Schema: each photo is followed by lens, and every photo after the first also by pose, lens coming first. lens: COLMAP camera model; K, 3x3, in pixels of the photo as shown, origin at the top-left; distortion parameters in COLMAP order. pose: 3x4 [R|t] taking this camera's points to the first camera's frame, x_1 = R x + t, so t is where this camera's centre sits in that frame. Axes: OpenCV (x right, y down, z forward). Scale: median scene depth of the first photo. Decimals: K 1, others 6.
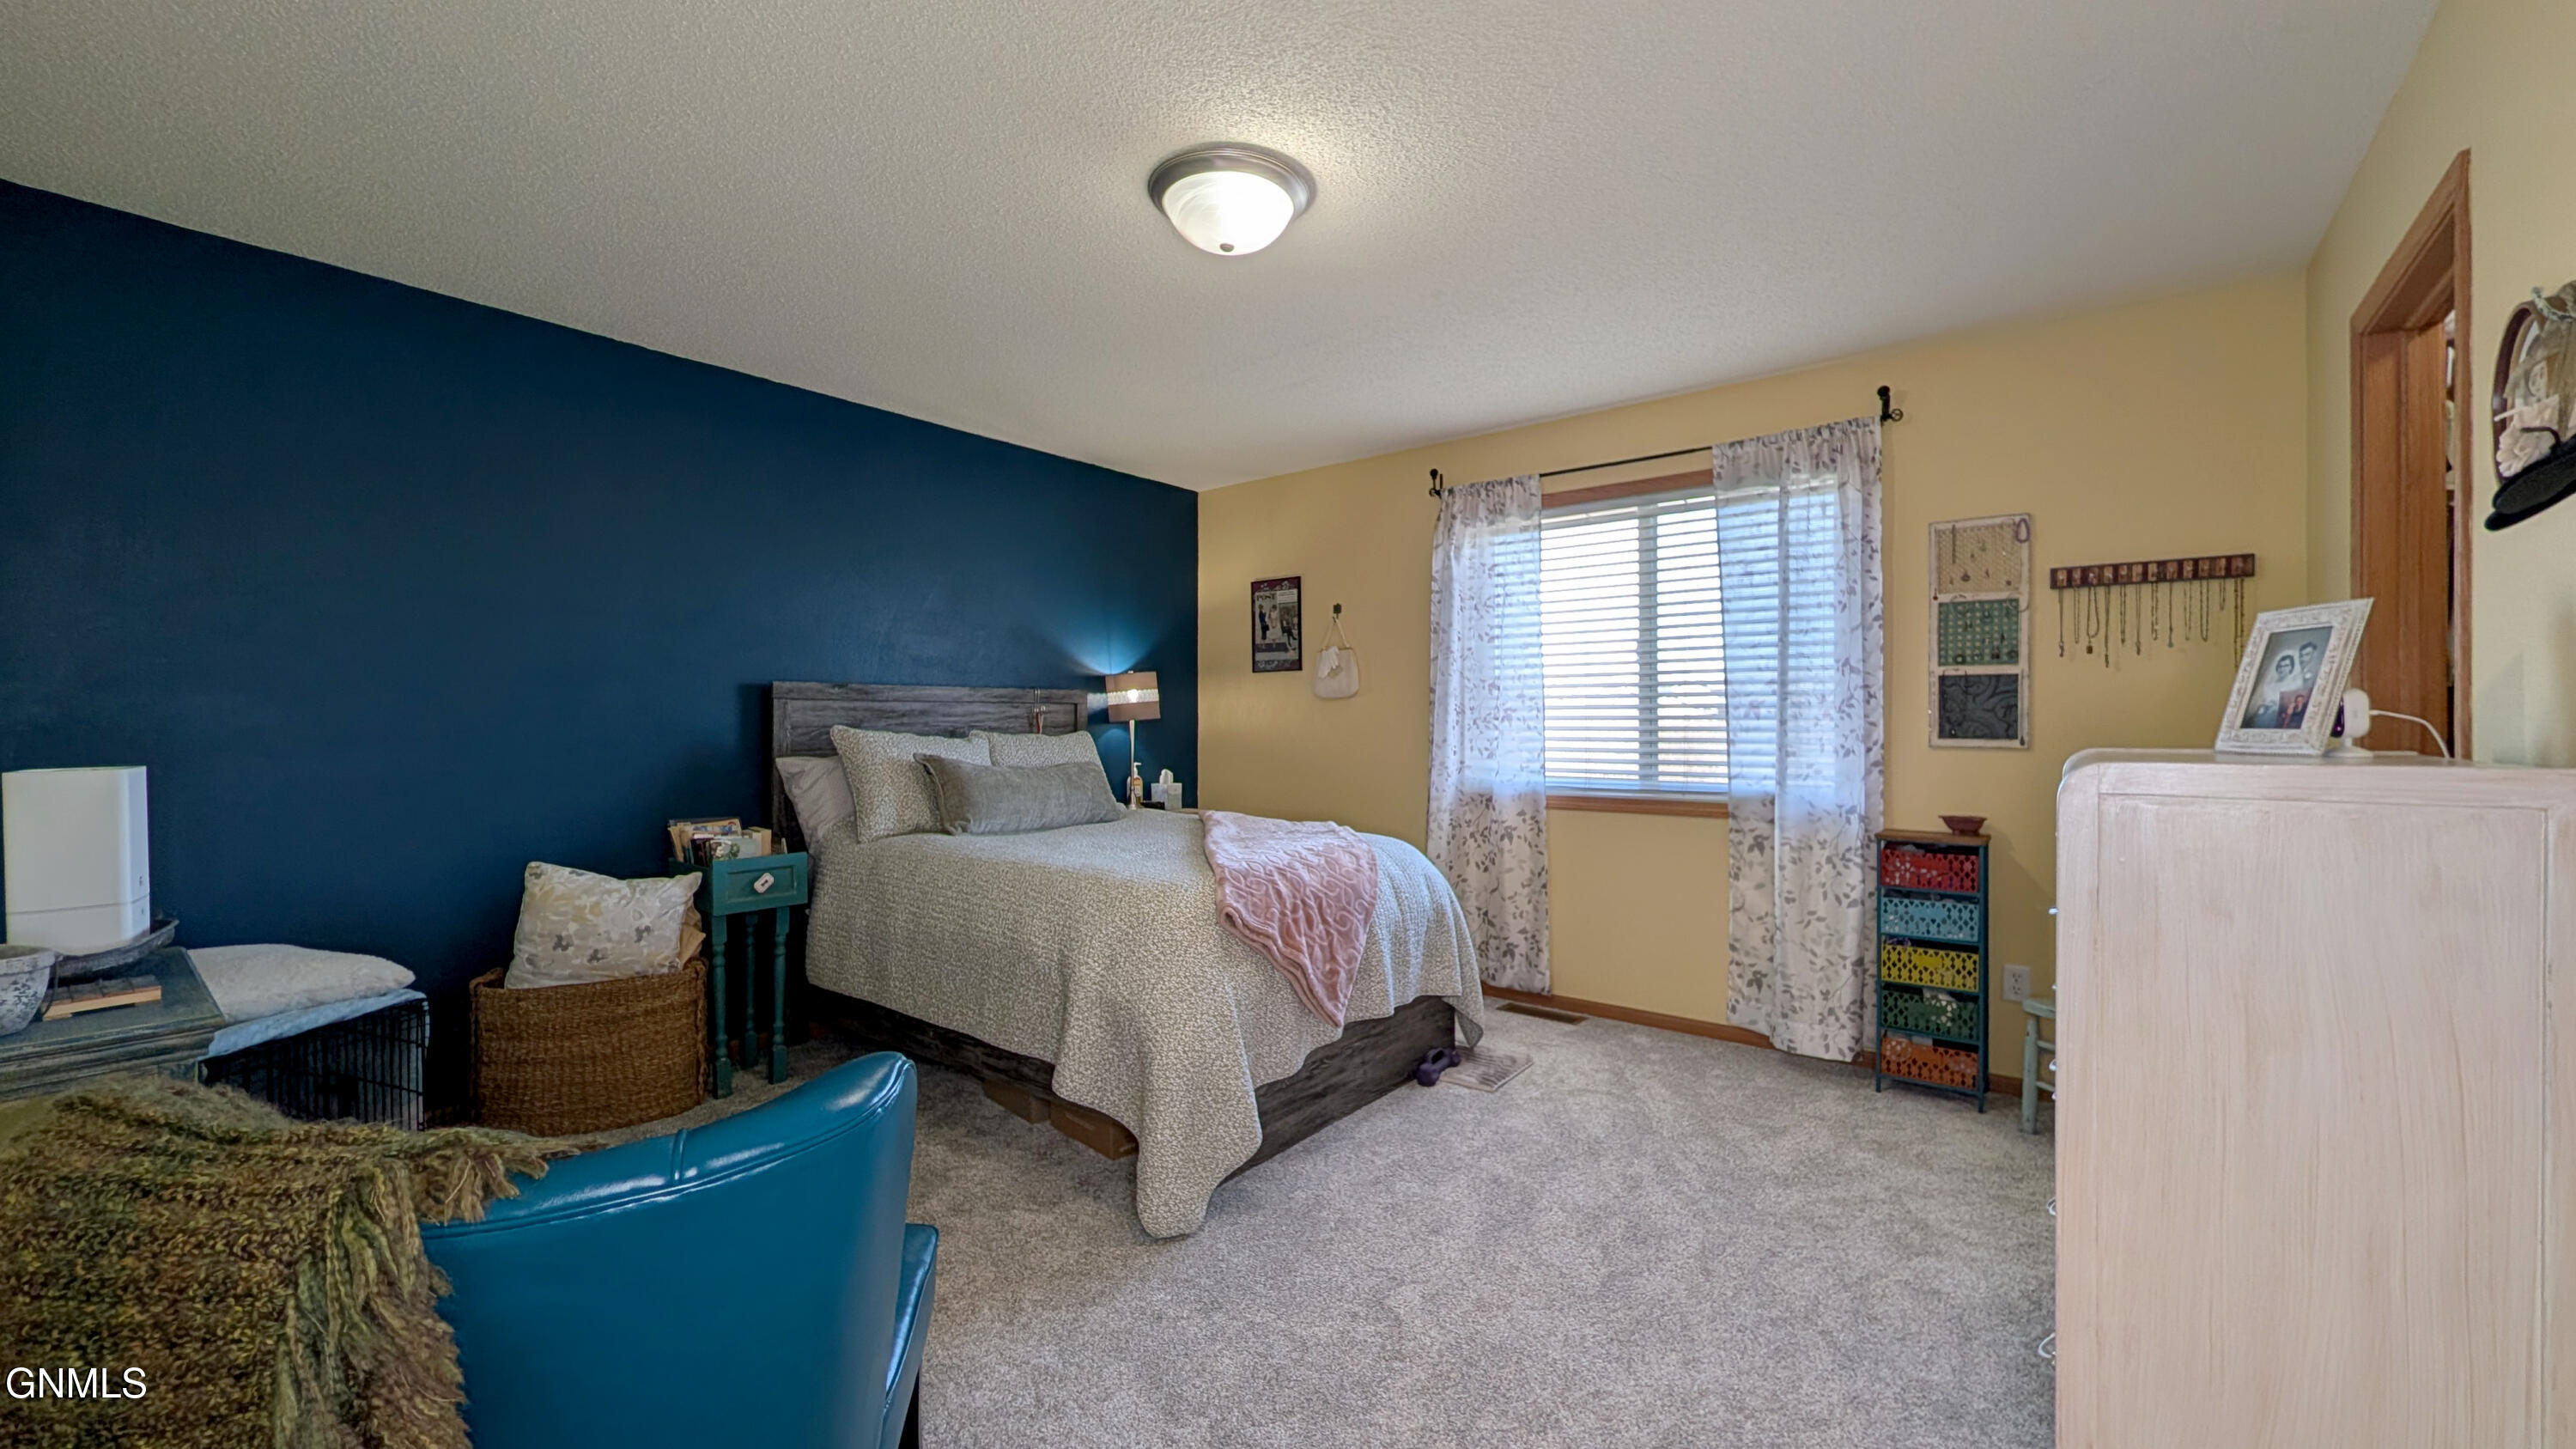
lens RADIAL K [[984.3, 0, 1288.0], [0, 984.3, 724.5], [0, 0, 1]] dist [-0.000352, -0.000052]
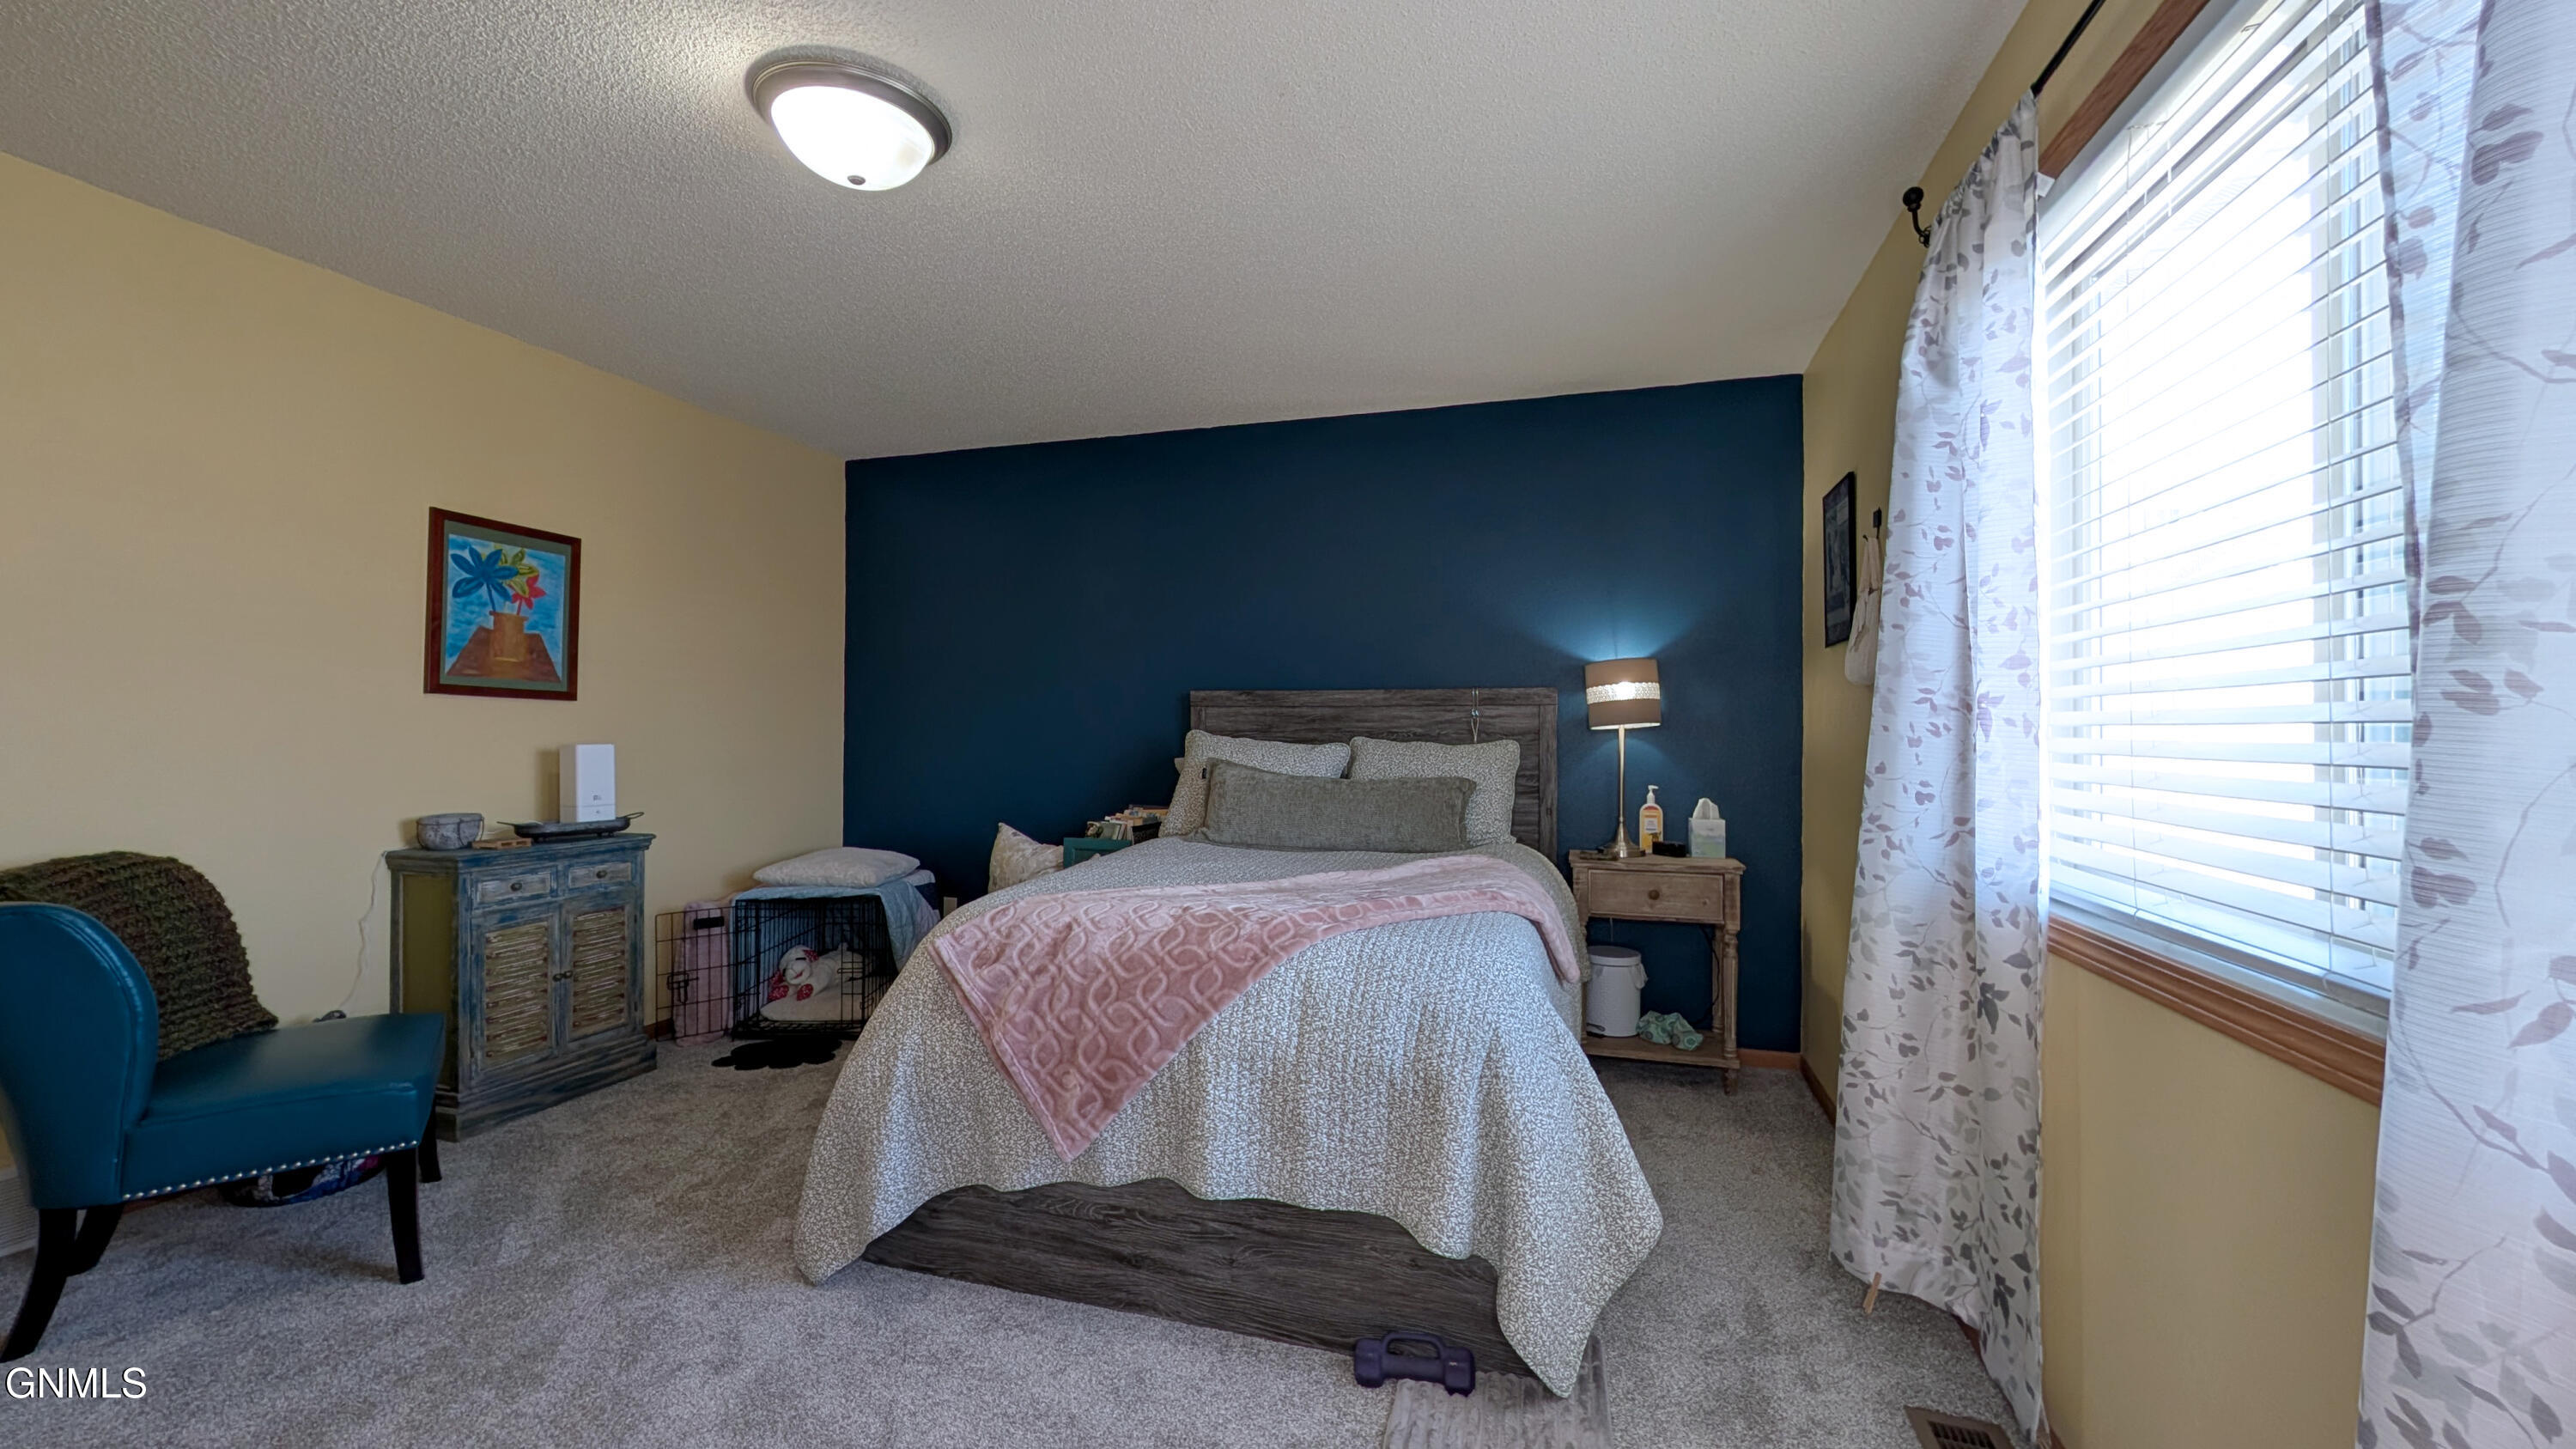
lens RADIAL K [[984.3, 0, 1288.0], [0, 984.3, 724.5], [0, 0, 1]] dist [-0.000352, -0.000052]
pose [[0.346482, -0.005414, -0.938041, 0.733523], [-0.007549, 0.999935, -0.008560, 0.004436], [0.938026, 0.010047, 0.346419, 0.872726]]
